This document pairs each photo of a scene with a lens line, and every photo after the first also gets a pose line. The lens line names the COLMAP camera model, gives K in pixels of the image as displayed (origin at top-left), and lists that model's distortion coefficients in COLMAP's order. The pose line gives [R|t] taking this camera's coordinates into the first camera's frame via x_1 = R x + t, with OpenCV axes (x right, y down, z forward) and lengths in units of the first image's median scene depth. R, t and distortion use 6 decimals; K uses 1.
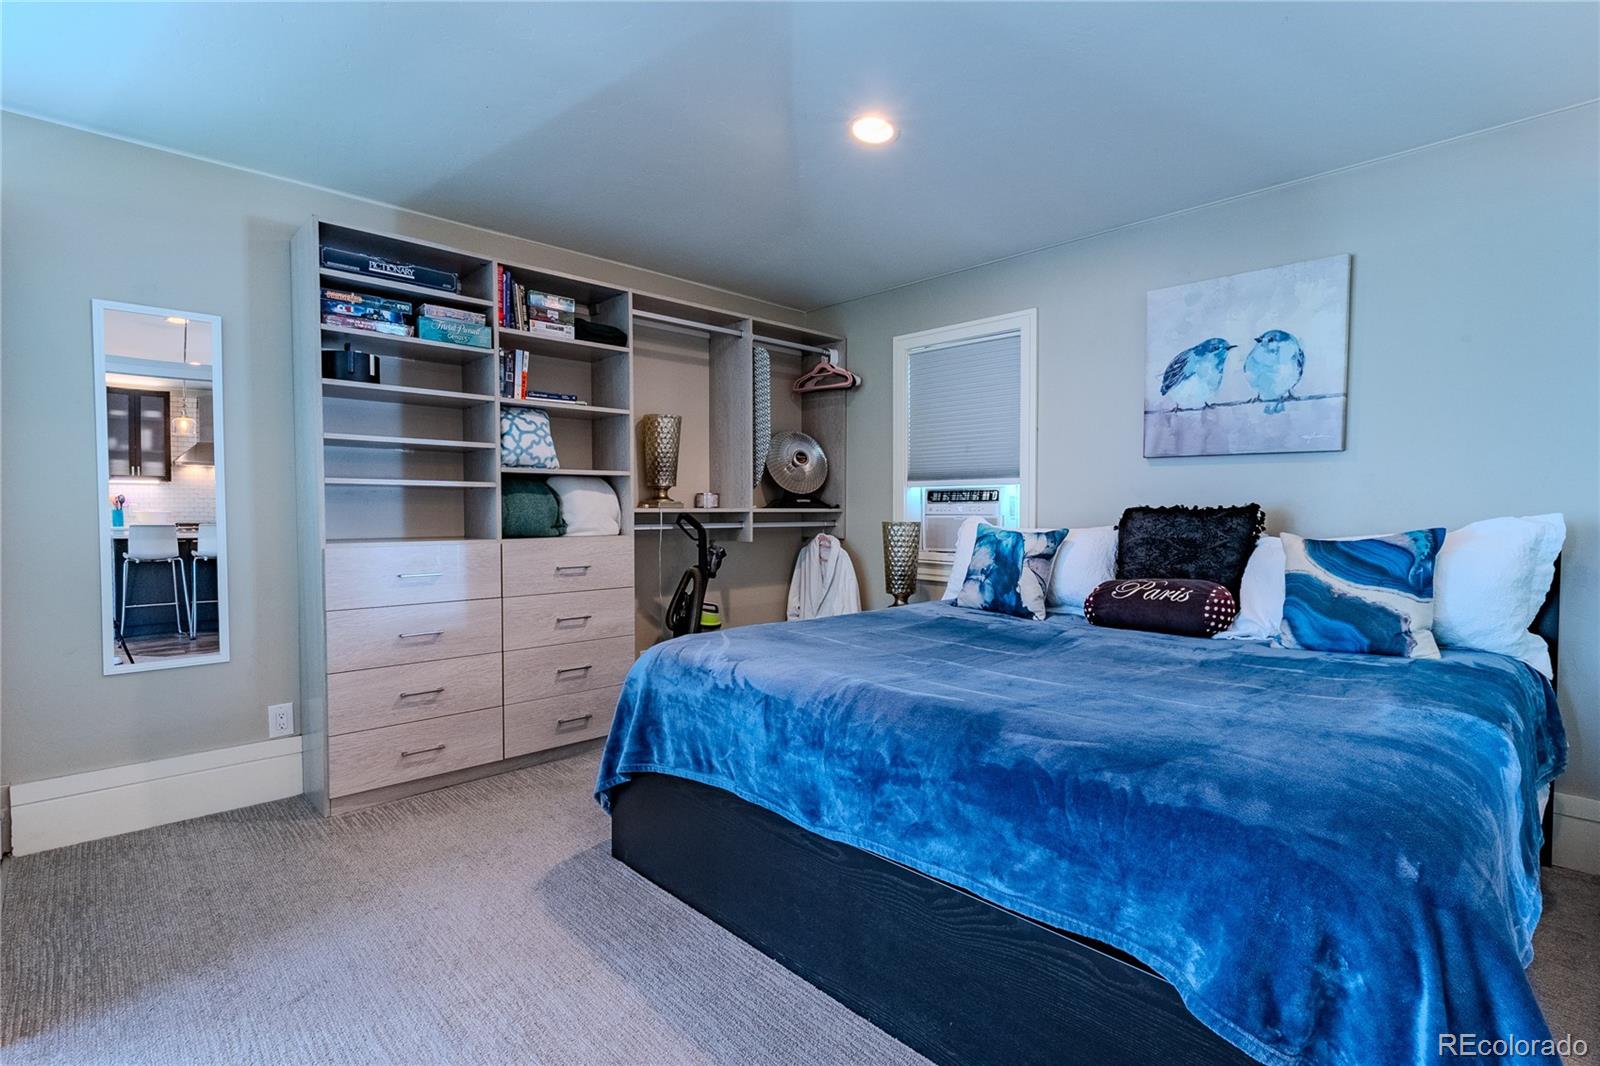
lens RADIAL K [[753.8, 0, 806.1], [0, 753.8, 527.2], [0, 0, 1]] dist [0.000679, -0.000030]
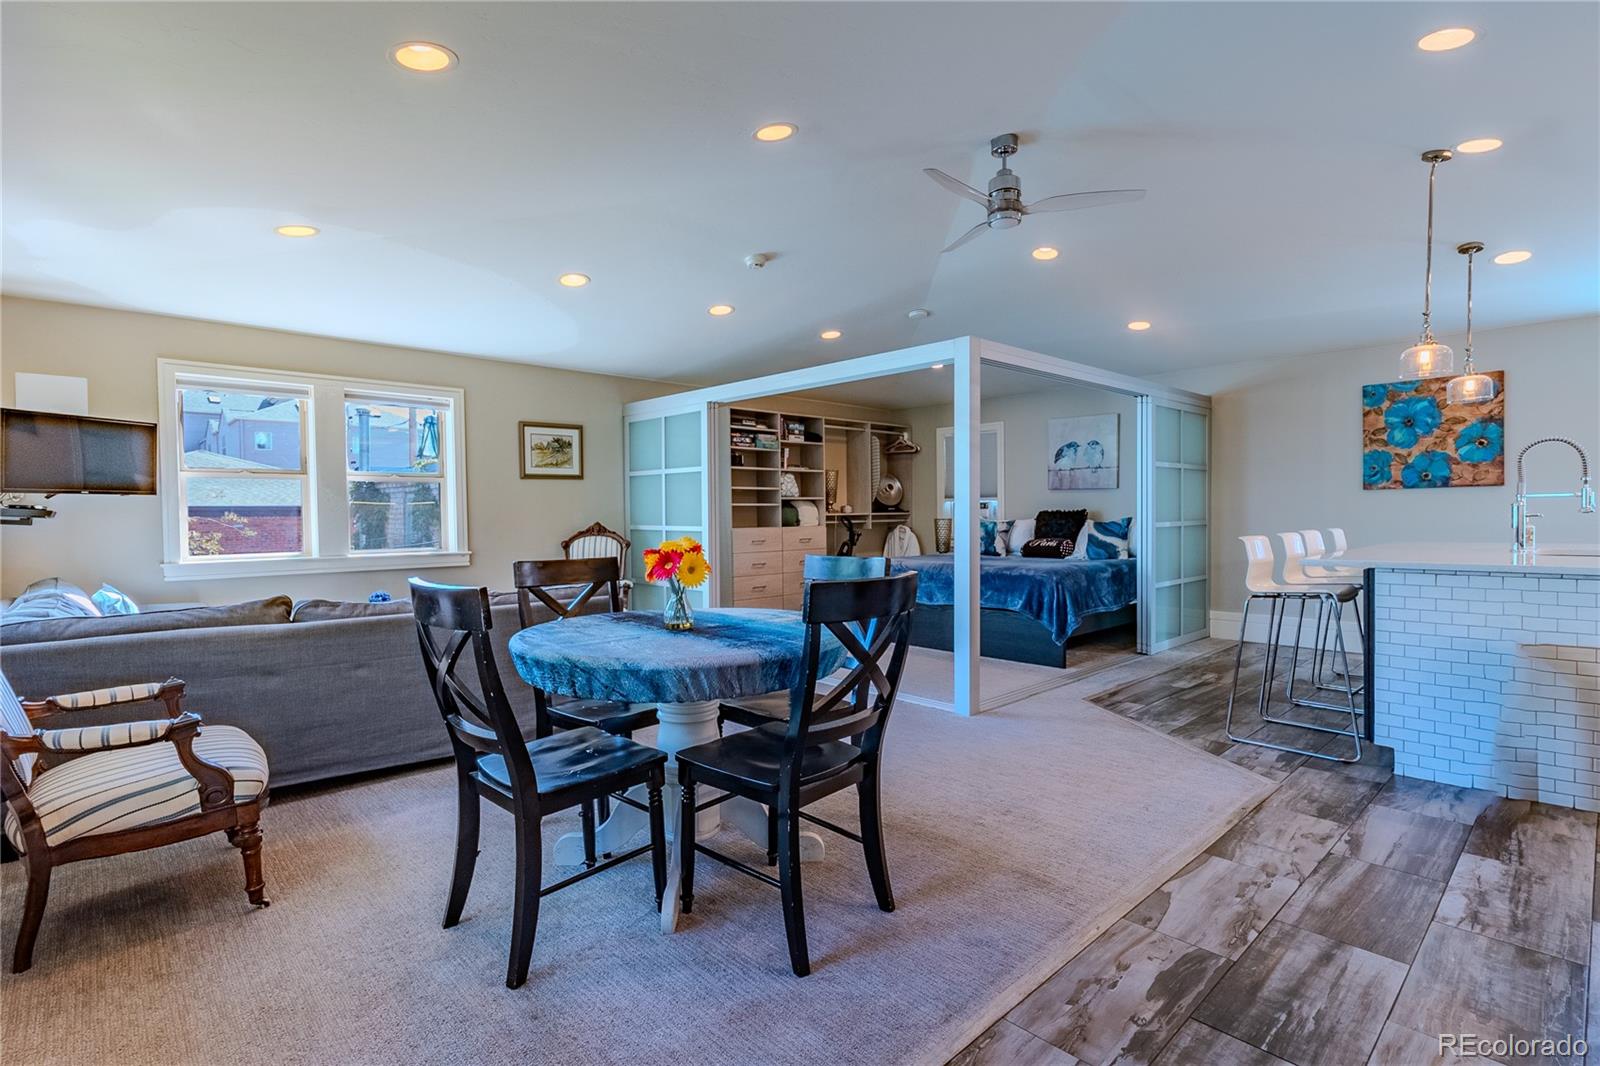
lens RADIAL K [[772.4, 0, 805.9], [0, 772.4, 531.1], [0, 0, 1]] dist [0.016095, 0.000542]
pose [[0.999916, -0.011797, -0.005395, -0.309421], [0.011796, 0.999930, -0.000126, 0.029942], [0.005396, 0.000063, 0.999985, -1.477038]]
